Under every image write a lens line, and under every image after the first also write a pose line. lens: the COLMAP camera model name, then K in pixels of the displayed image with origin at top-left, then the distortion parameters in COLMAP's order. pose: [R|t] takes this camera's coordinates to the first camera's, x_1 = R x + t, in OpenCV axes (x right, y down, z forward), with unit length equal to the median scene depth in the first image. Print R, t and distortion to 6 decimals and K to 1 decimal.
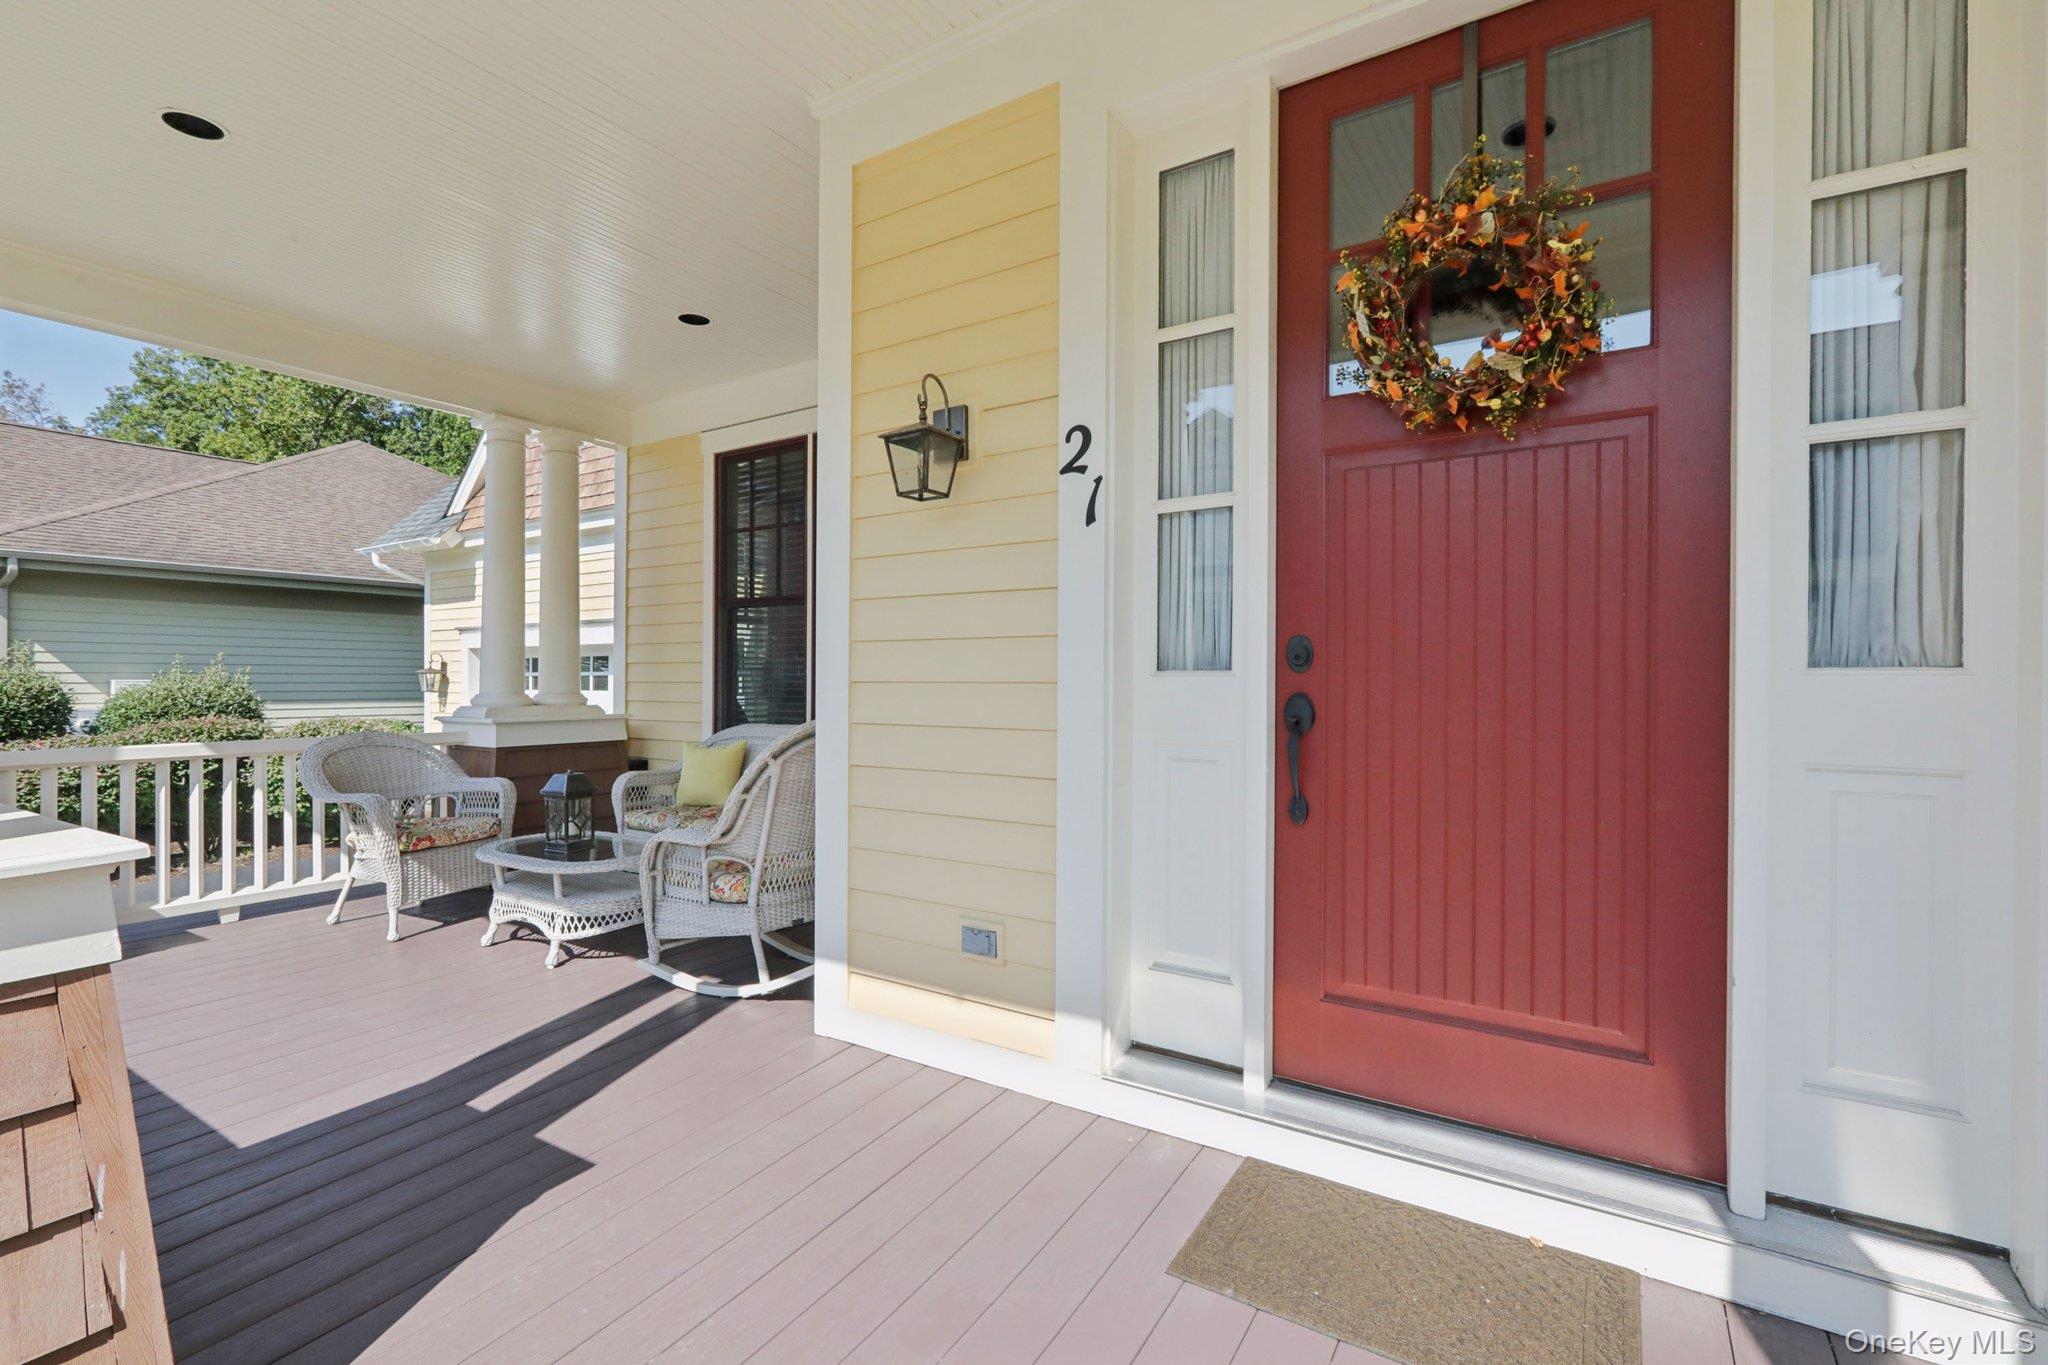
lens RADIAL K [[900.8, 0, 1024.0], [0, 900.8, 682.5], [0, 0, 1]] dist [0.000592, 0.000864]
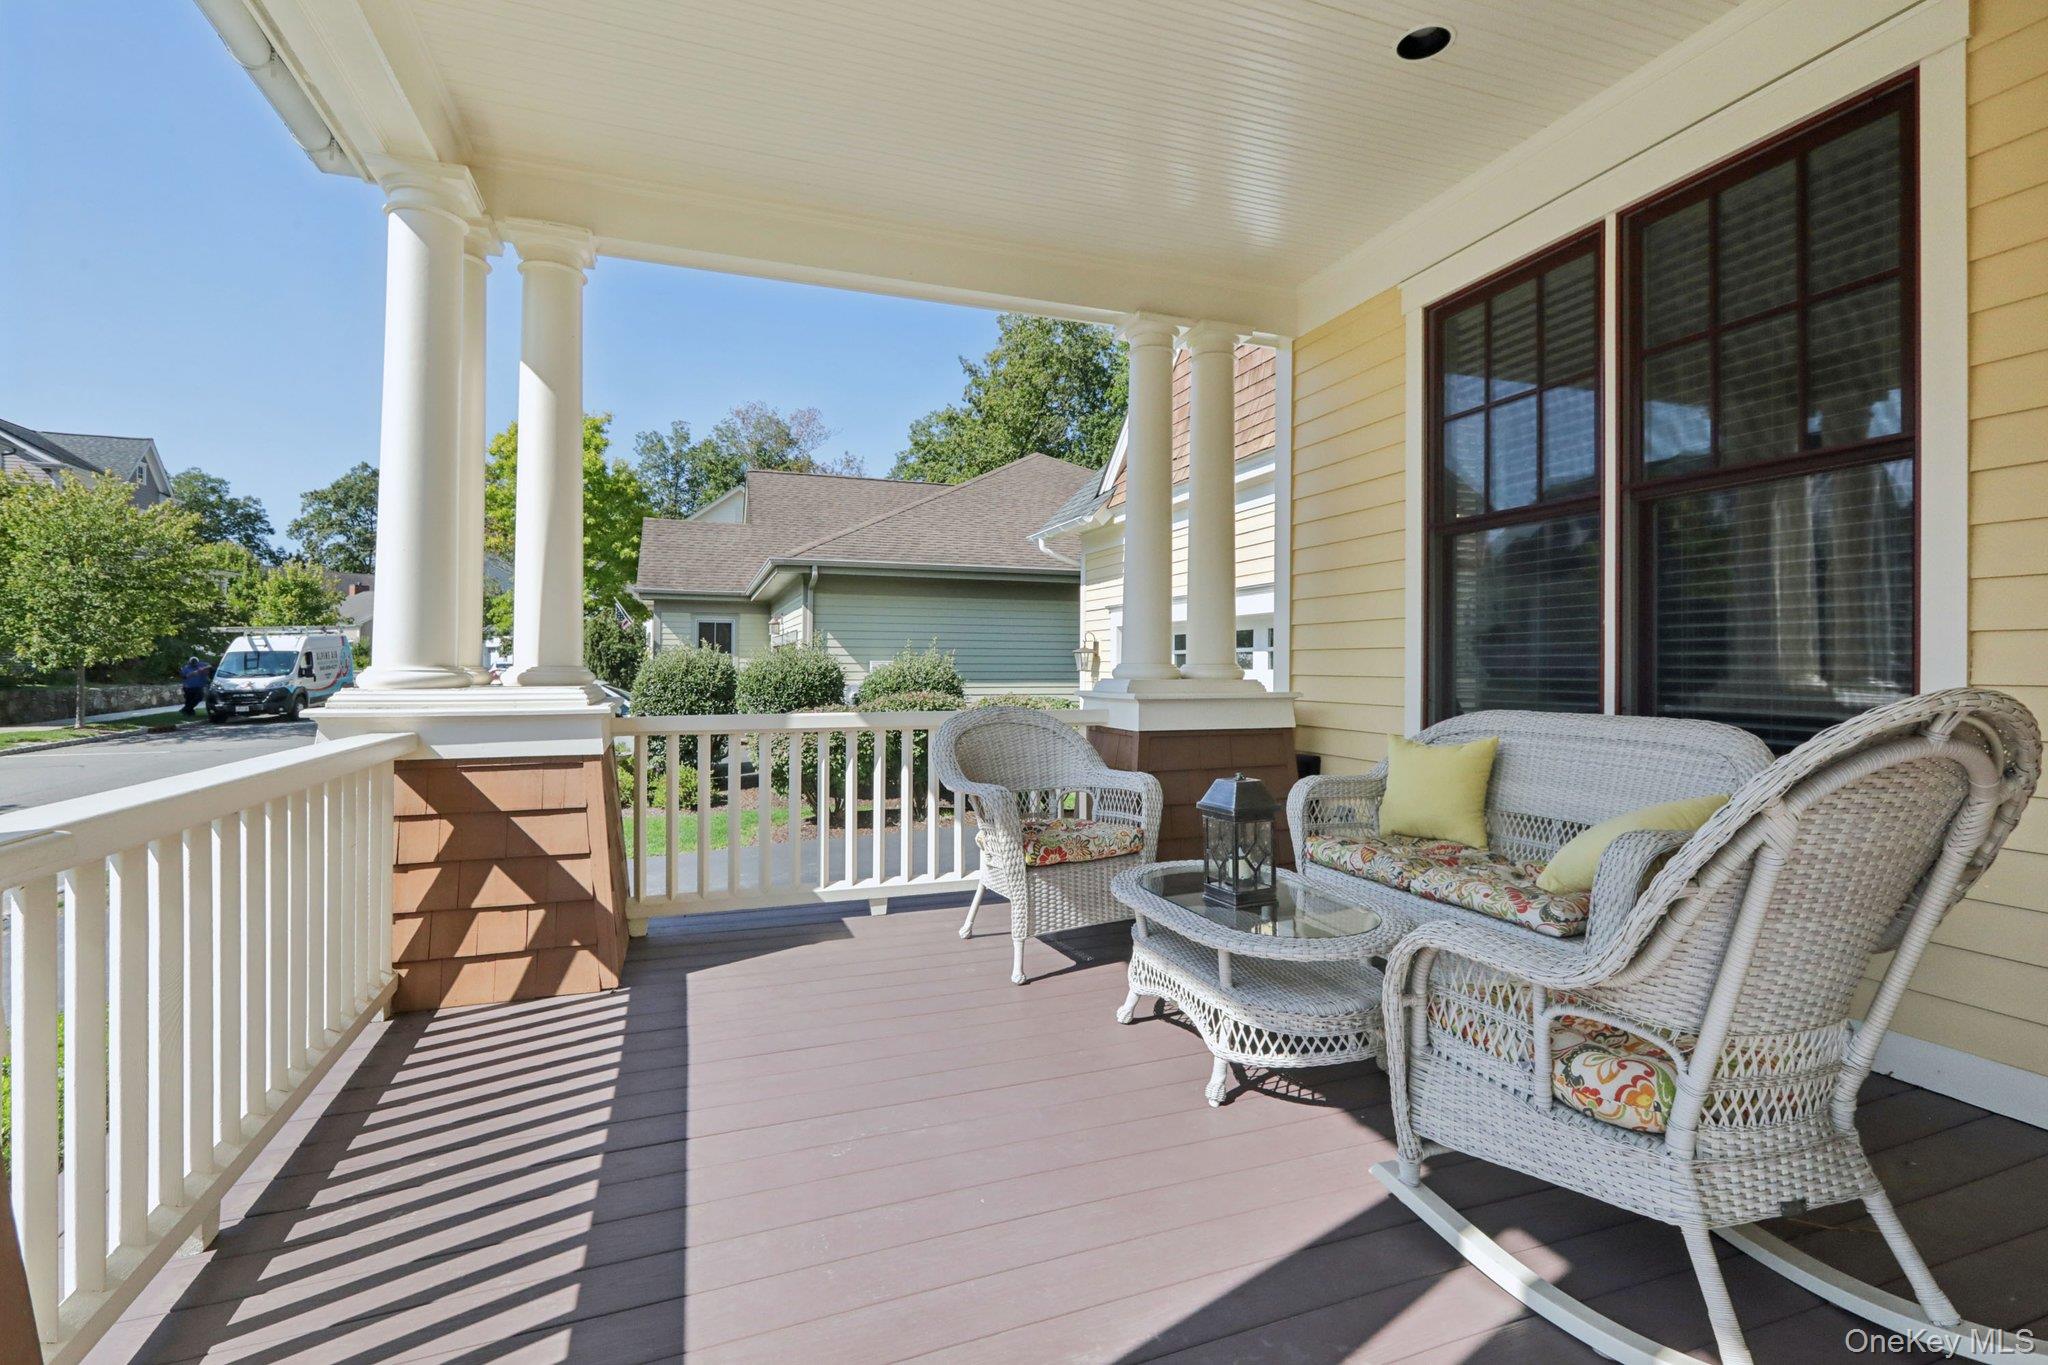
lens RADIAL K [[900.8, 0, 1024.0], [0, 900.8, 682.5], [0, 0, 1]] dist [0.000592, 0.000864]
pose [[0.789753, 0.009957, -0.613344, -0.200592], [-0.002502, 0.999912, 0.013012, 0.021833], [0.613420, -0.008741, 0.789709, 0.347680]]
